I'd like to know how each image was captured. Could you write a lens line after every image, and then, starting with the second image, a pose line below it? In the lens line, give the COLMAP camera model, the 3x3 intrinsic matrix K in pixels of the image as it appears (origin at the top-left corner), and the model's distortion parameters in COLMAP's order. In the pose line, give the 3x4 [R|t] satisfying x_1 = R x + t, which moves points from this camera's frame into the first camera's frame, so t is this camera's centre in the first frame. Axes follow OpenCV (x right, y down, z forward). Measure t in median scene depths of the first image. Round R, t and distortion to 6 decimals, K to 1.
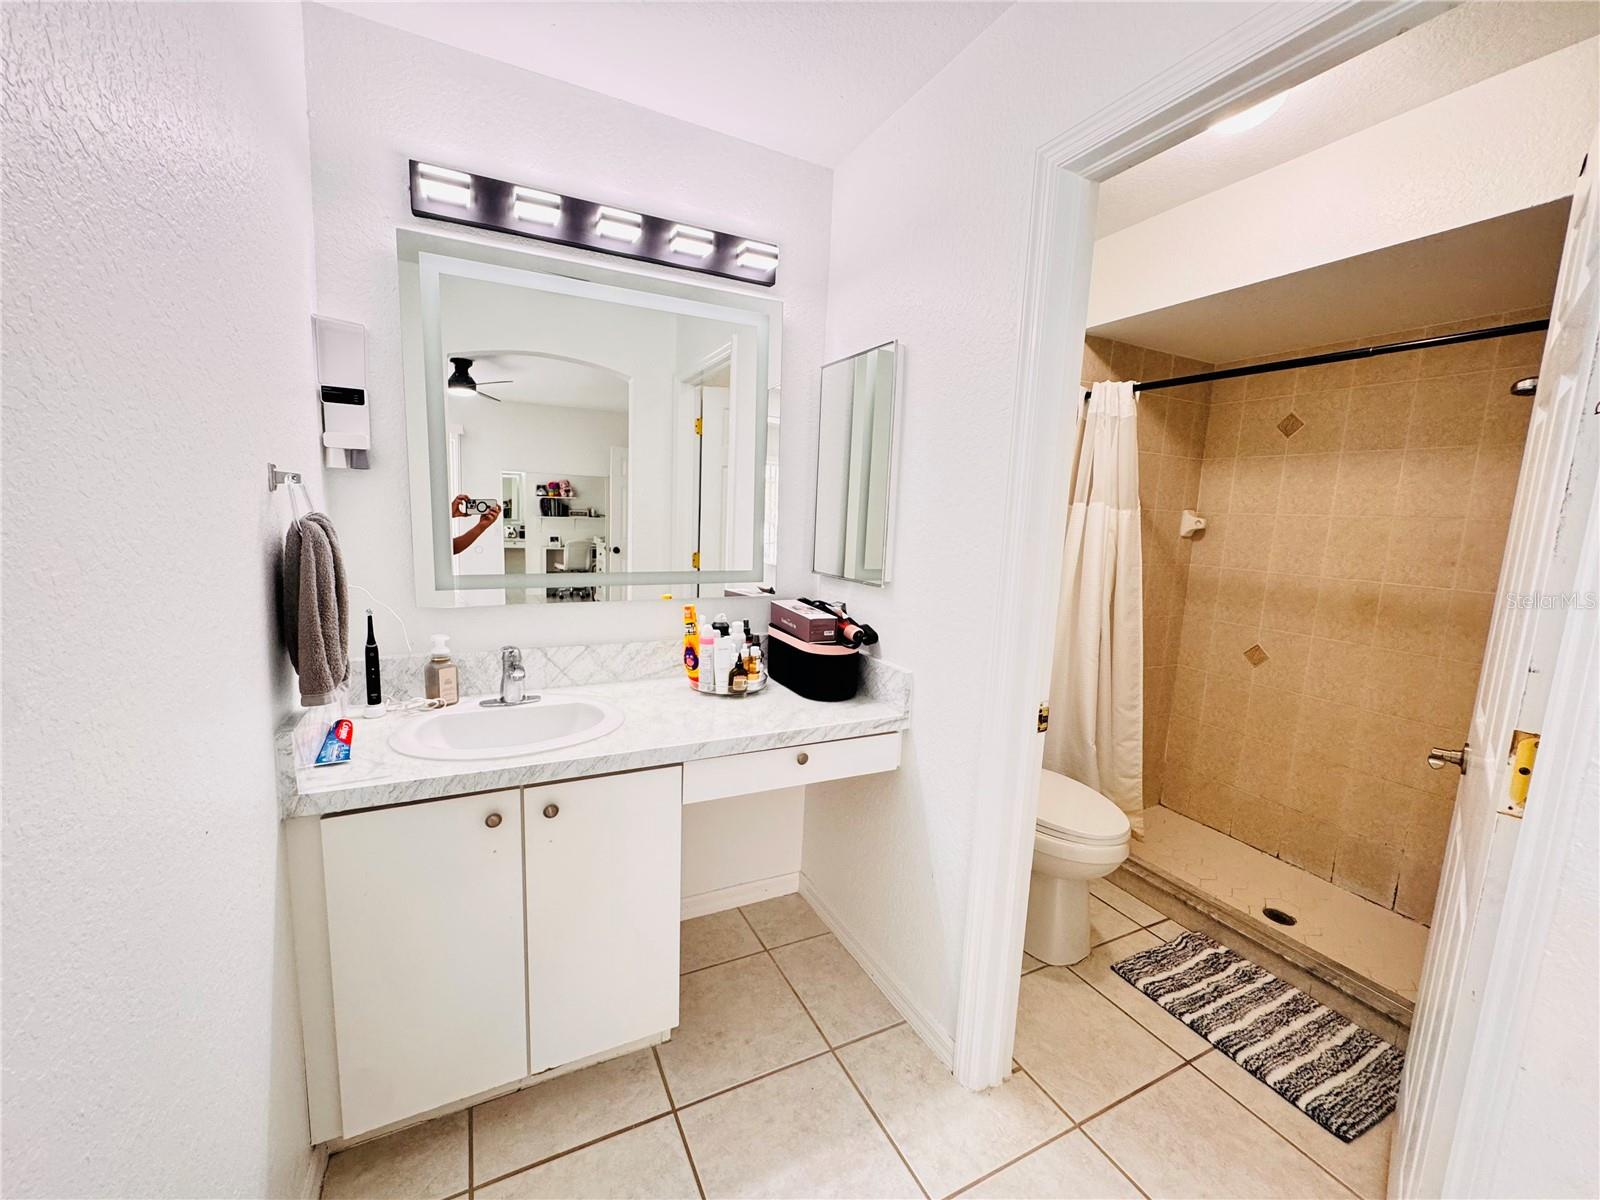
lens RADIAL K [[640.5, 0, 797.0], [0, 640.5, 602.9], [0, 0, 1]] dist [-0.002564, -0.000009]
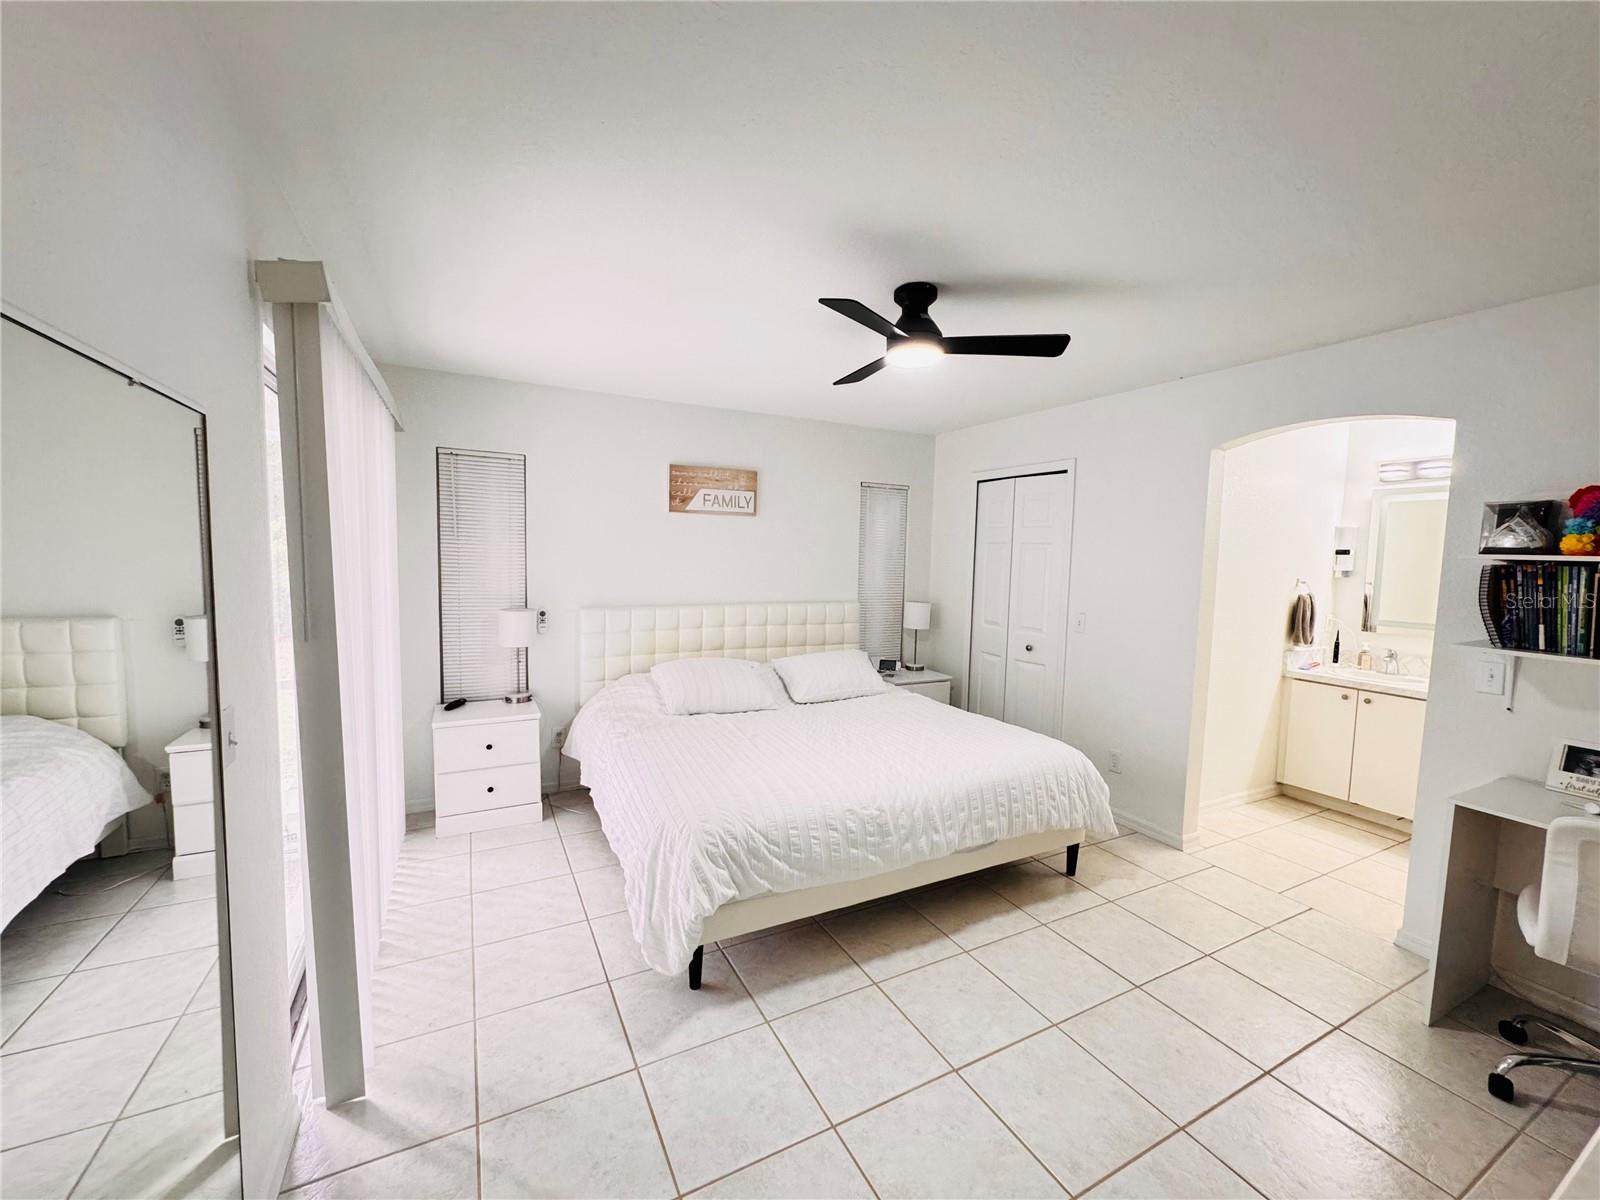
lens RADIAL K [[640.5, 0, 798.6], [0, 640.5, 598.9], [0, 0, 1]] dist [-0.002564, -0.000009]
pose [[0.008825, 0.035685, -0.999324, 1.910700], [-0.165290, 0.985668, 0.033738, 0.165163], [0.986206, 0.164880, 0.014597, -1.257356]]
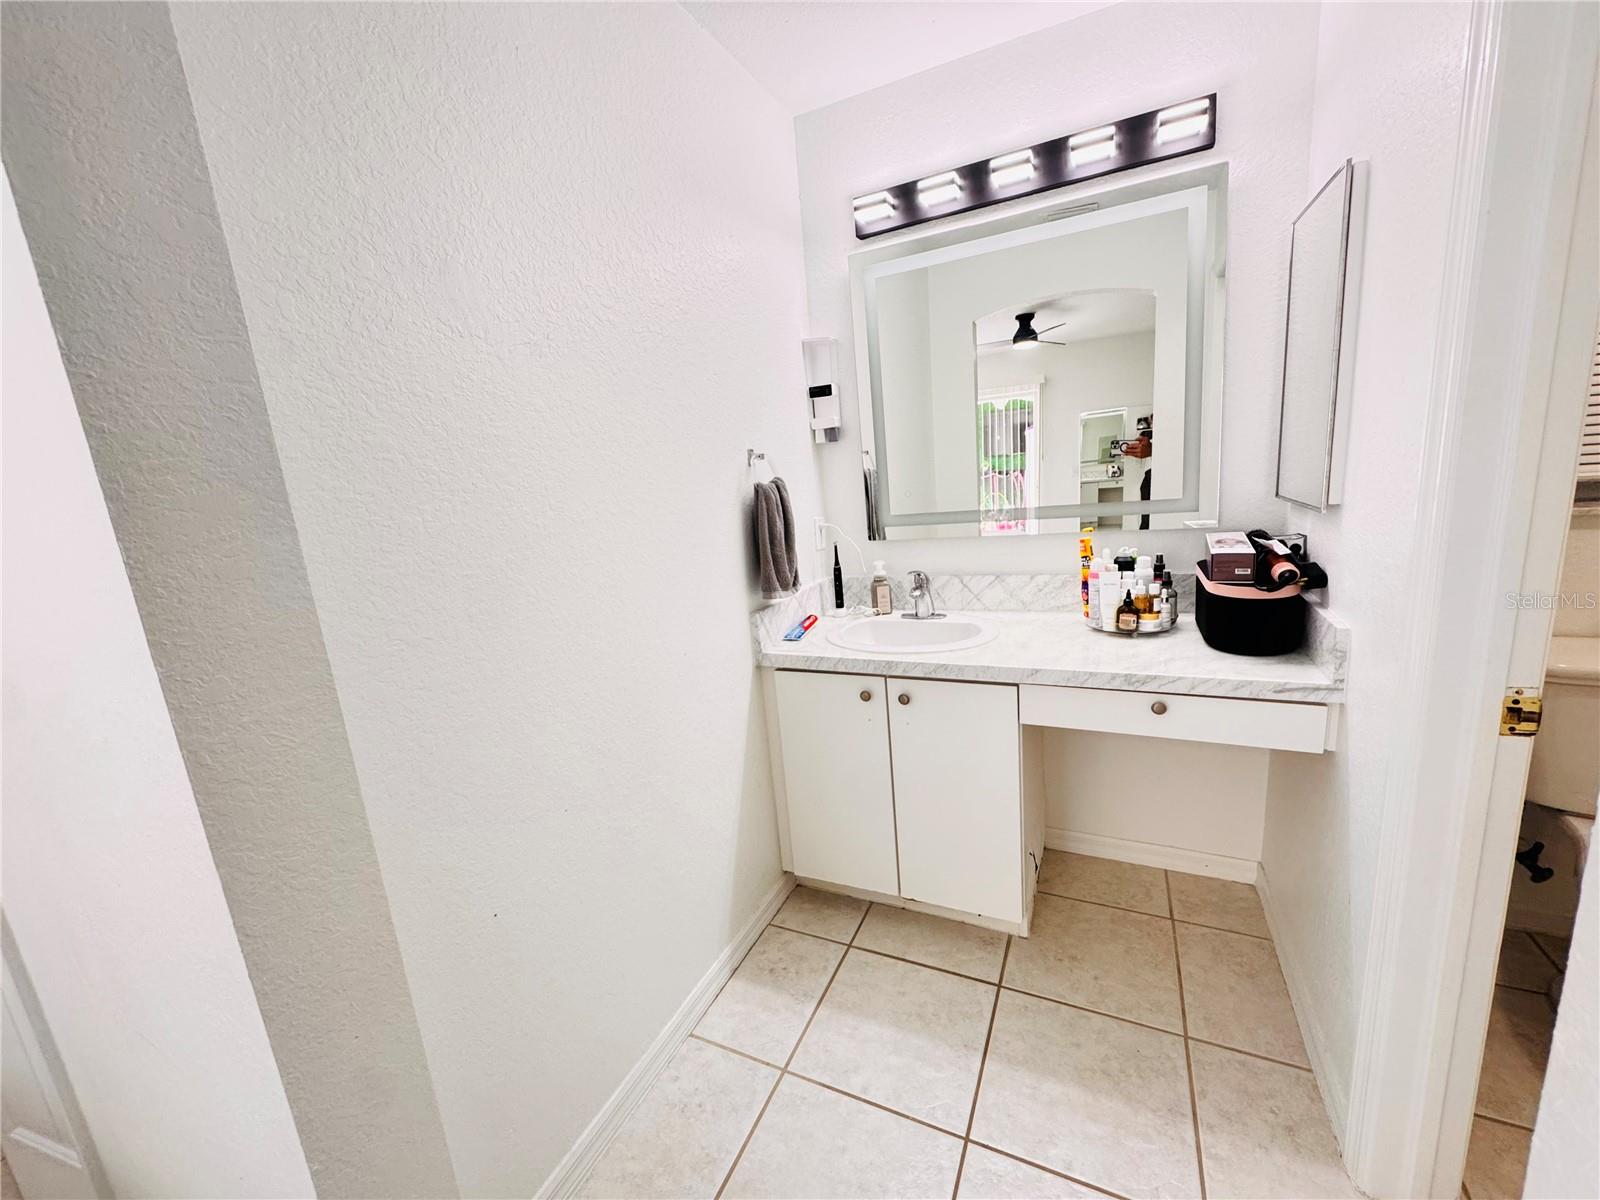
lens RADIAL K [[640.5, 0, 798.2], [0, 640.5, 601.9], [0, 0, 1]] dist [-0.002564, -0.000009]
pose [[0.603477, 0.073121, -0.794021, 0.393850], [-0.002216, 0.995936, 0.090032, 0.015506], [0.797377, -0.052573, 0.601187, 0.064314]]
